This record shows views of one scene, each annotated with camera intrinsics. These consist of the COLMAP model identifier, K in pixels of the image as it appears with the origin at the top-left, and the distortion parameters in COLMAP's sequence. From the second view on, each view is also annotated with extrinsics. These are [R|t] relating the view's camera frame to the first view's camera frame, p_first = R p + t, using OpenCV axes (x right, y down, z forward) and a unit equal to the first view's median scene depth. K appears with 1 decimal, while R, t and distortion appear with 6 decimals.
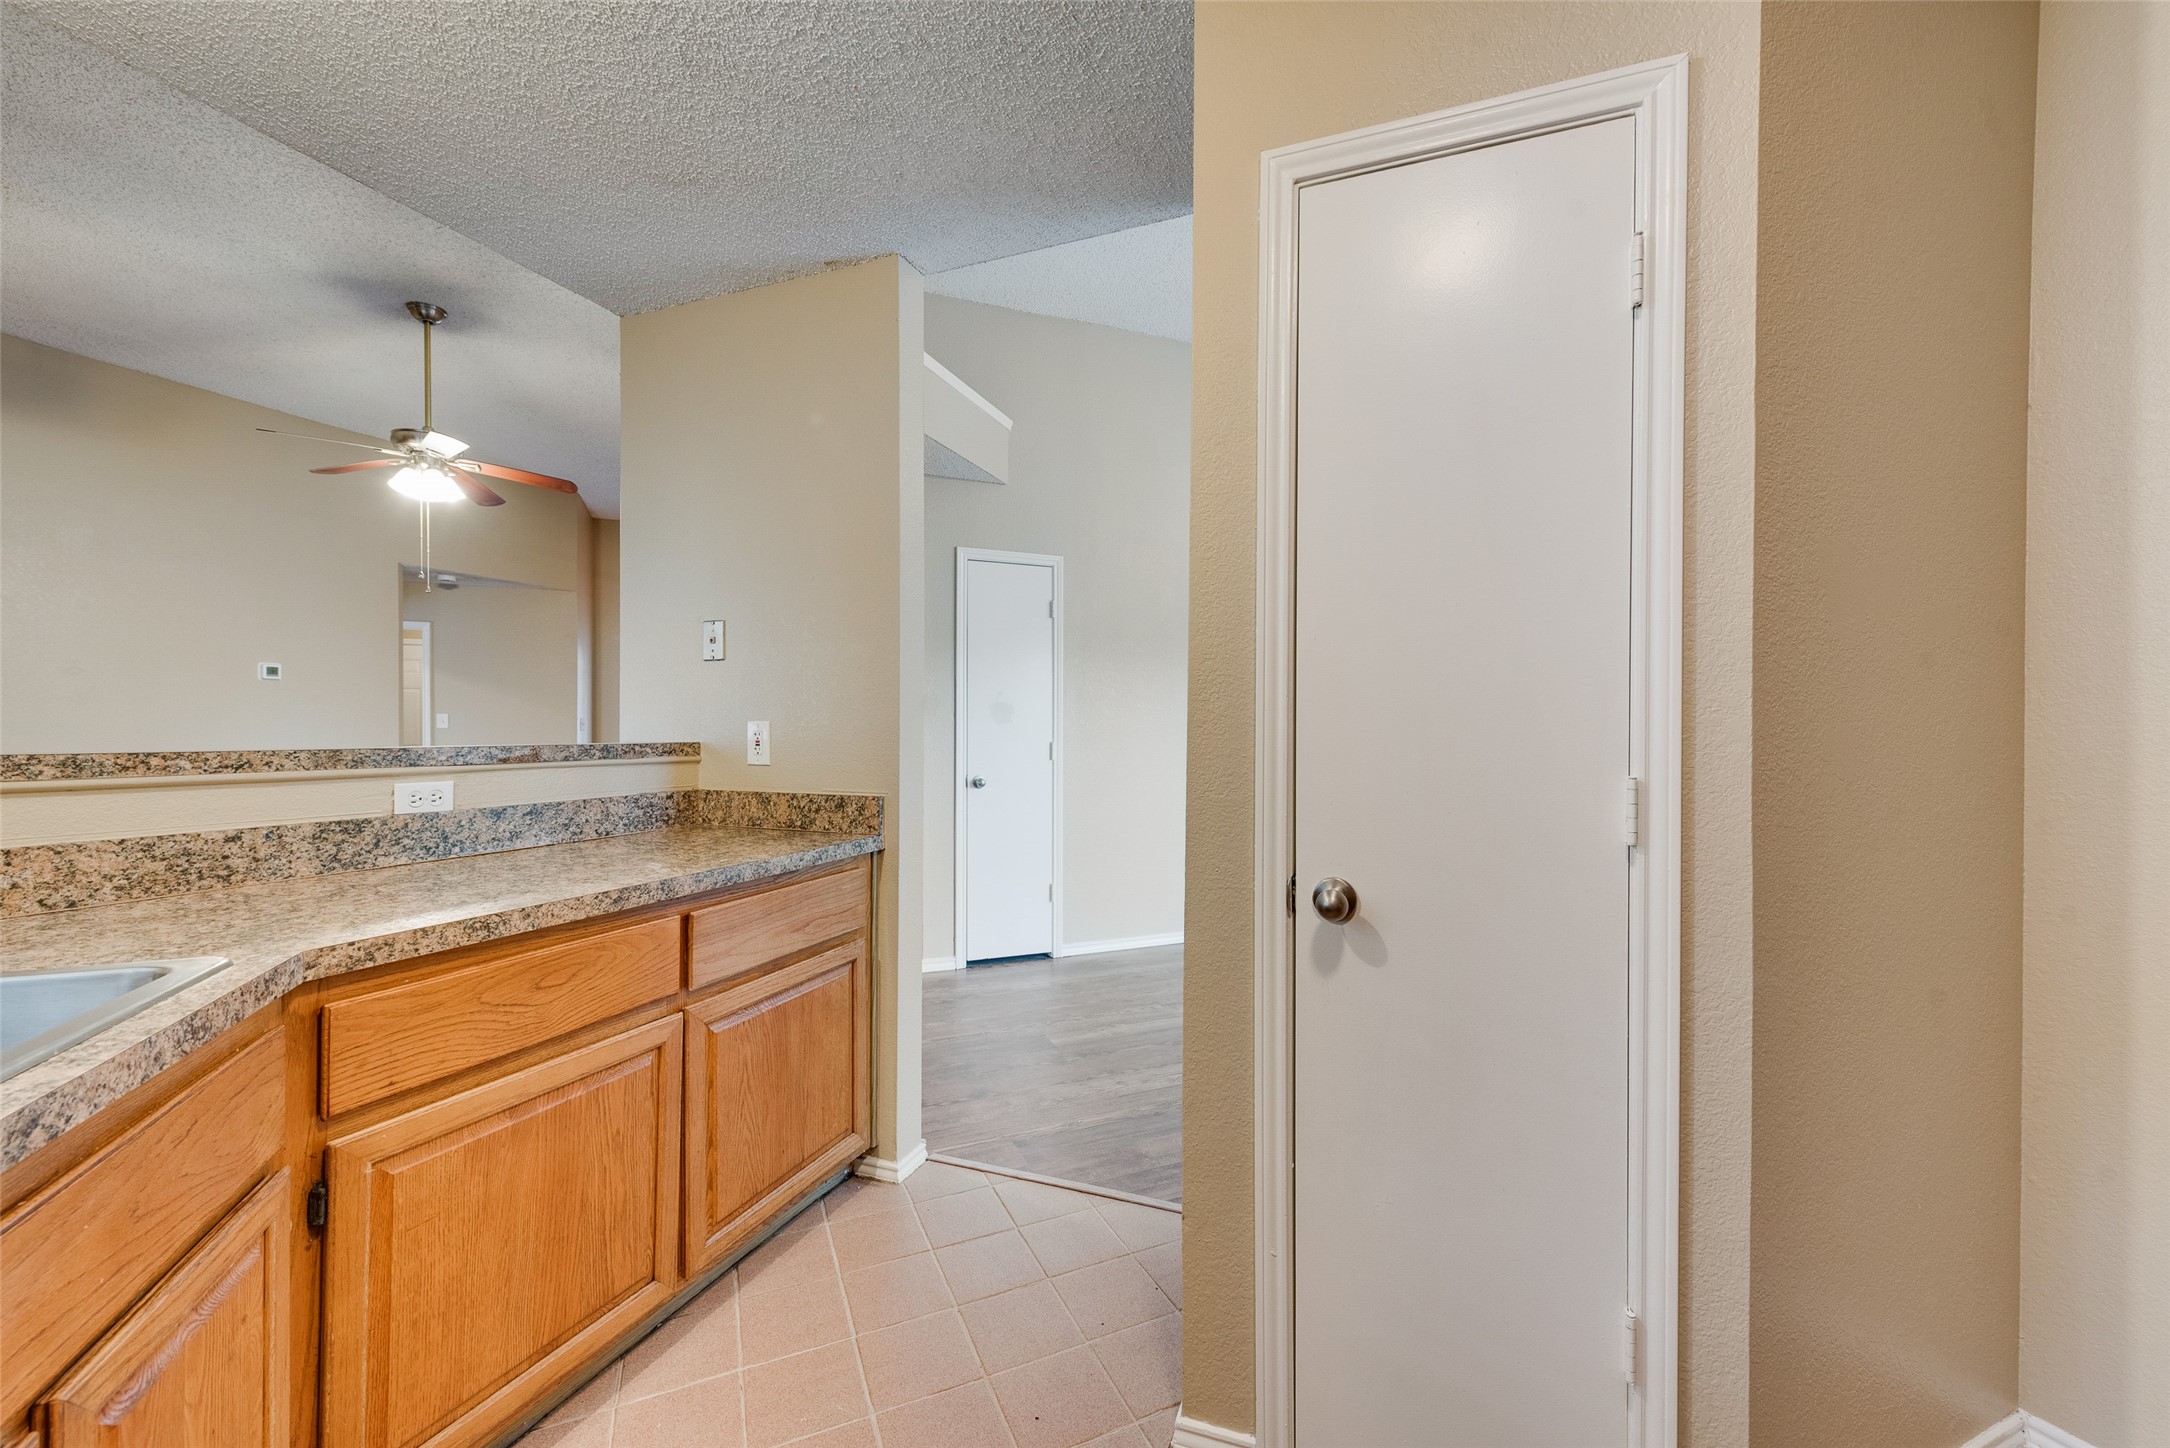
lens RADIAL K [[855.9, 0, 1075.6], [0, 855.9, 736.0], [0, 0, 1]] dist [0.010007, -0.002473]
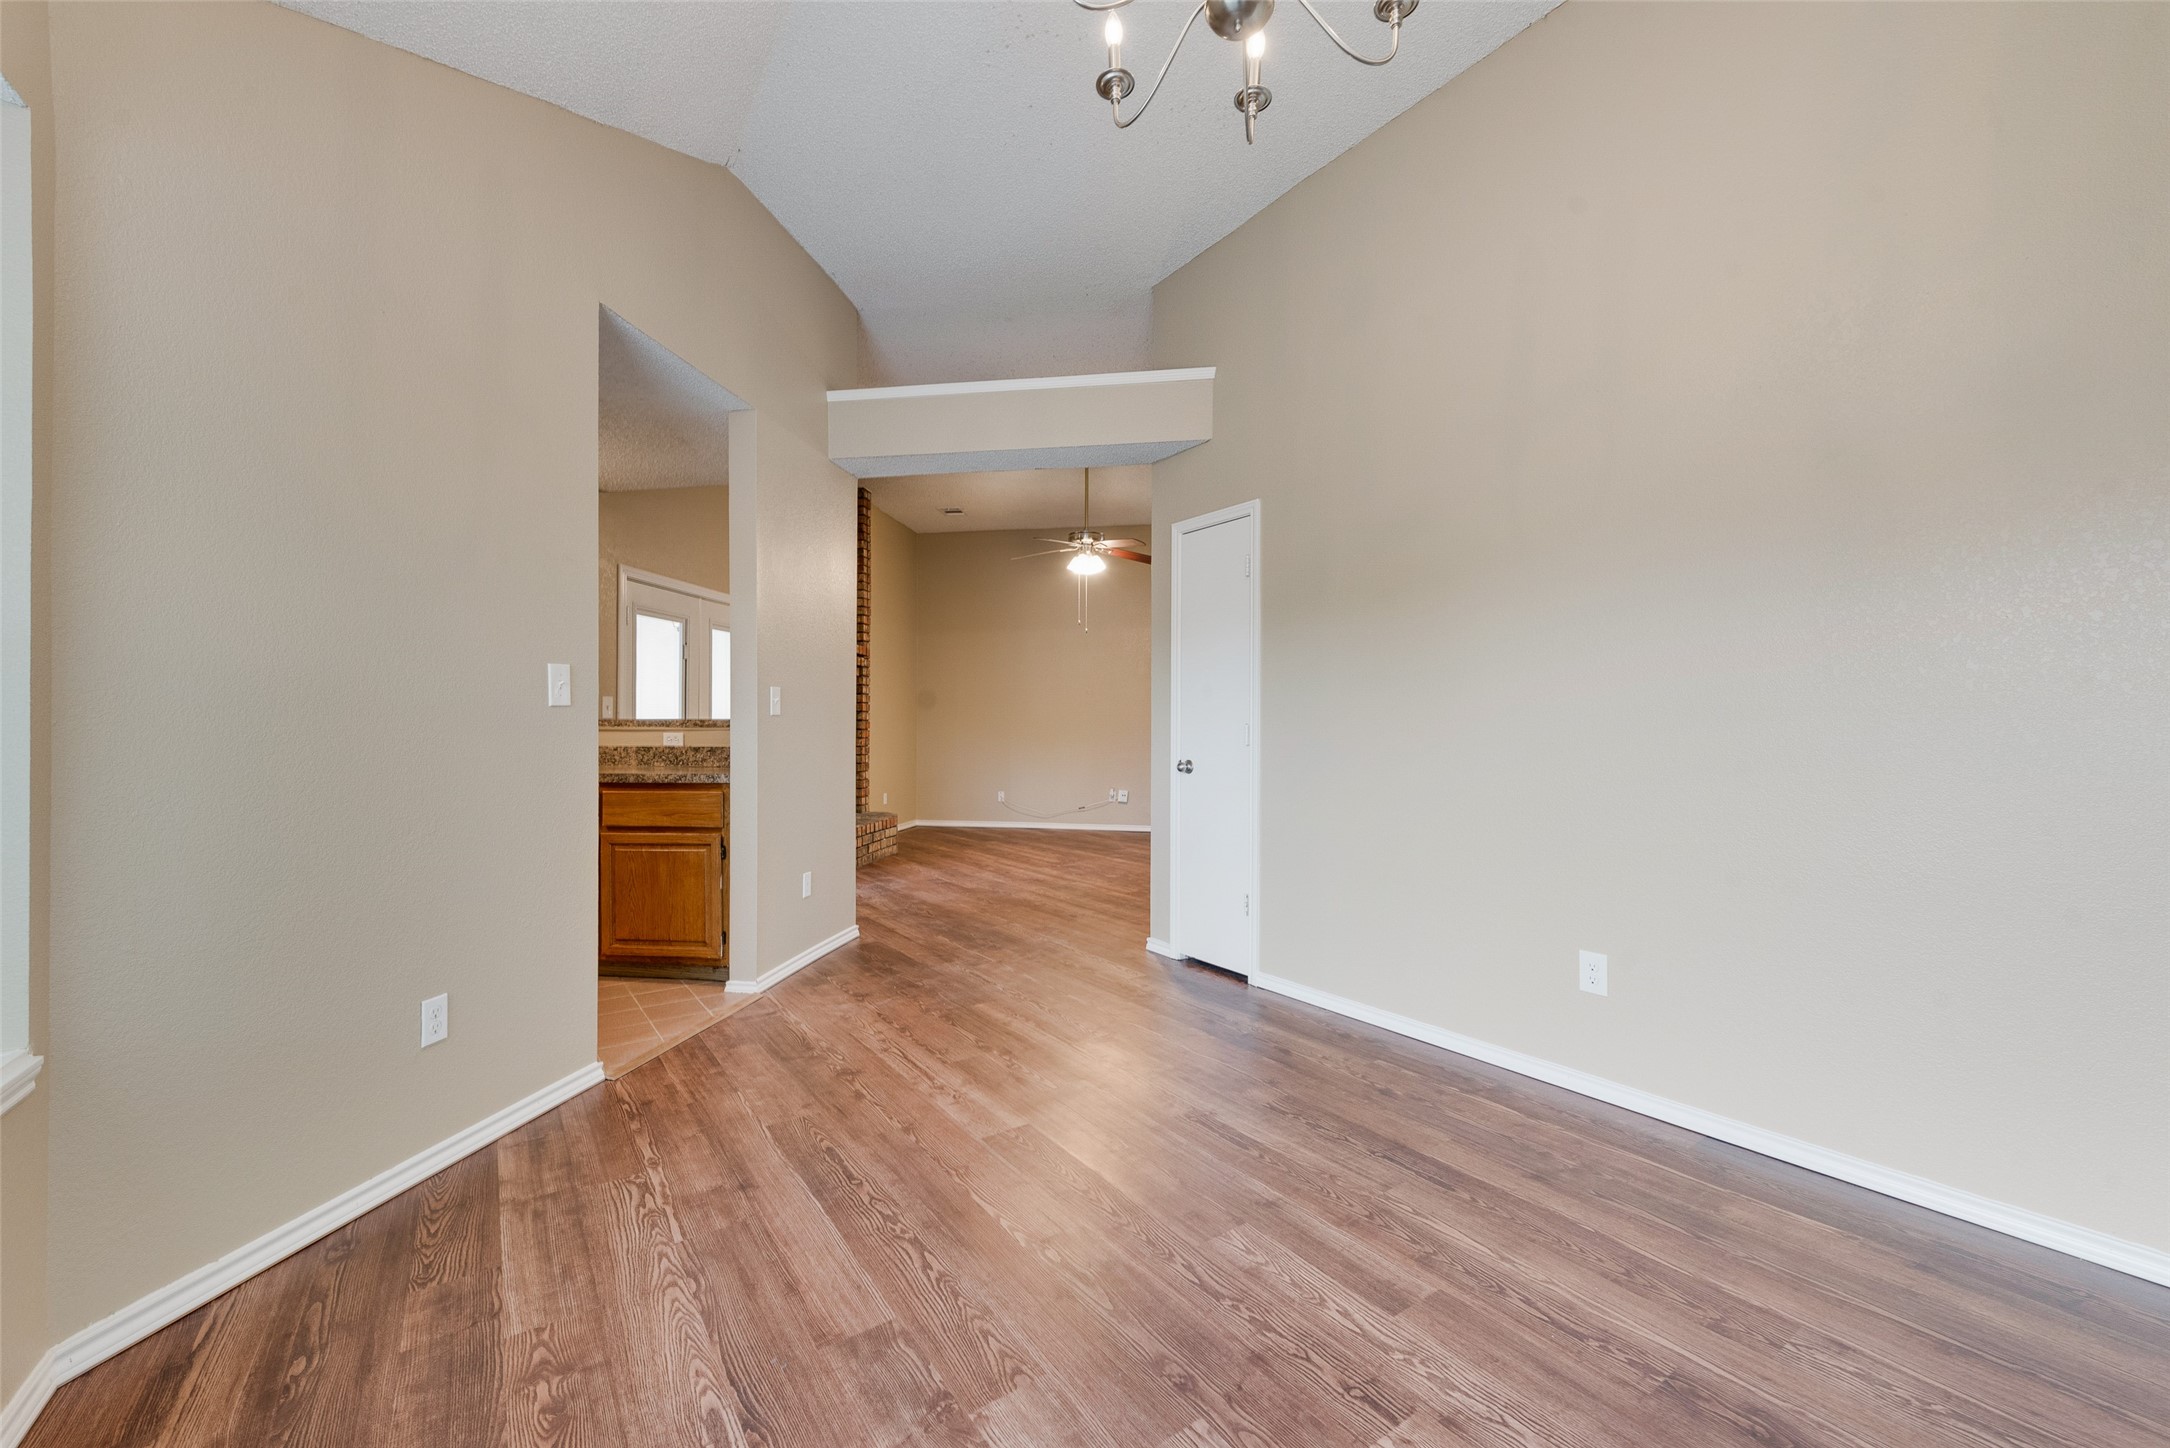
lens RADIAL K [[855.9, 0, 1075.3], [0, 855.9, 720.6], [0, 0, 1]] dist [0.010007, -0.002473]
pose [[0.204635, -0.013963, -0.978739, 1.694588], [-0.008836, 0.999831, -0.016111, 0.041497], [0.978798, 0.011945, 0.204477, 1.482408]]
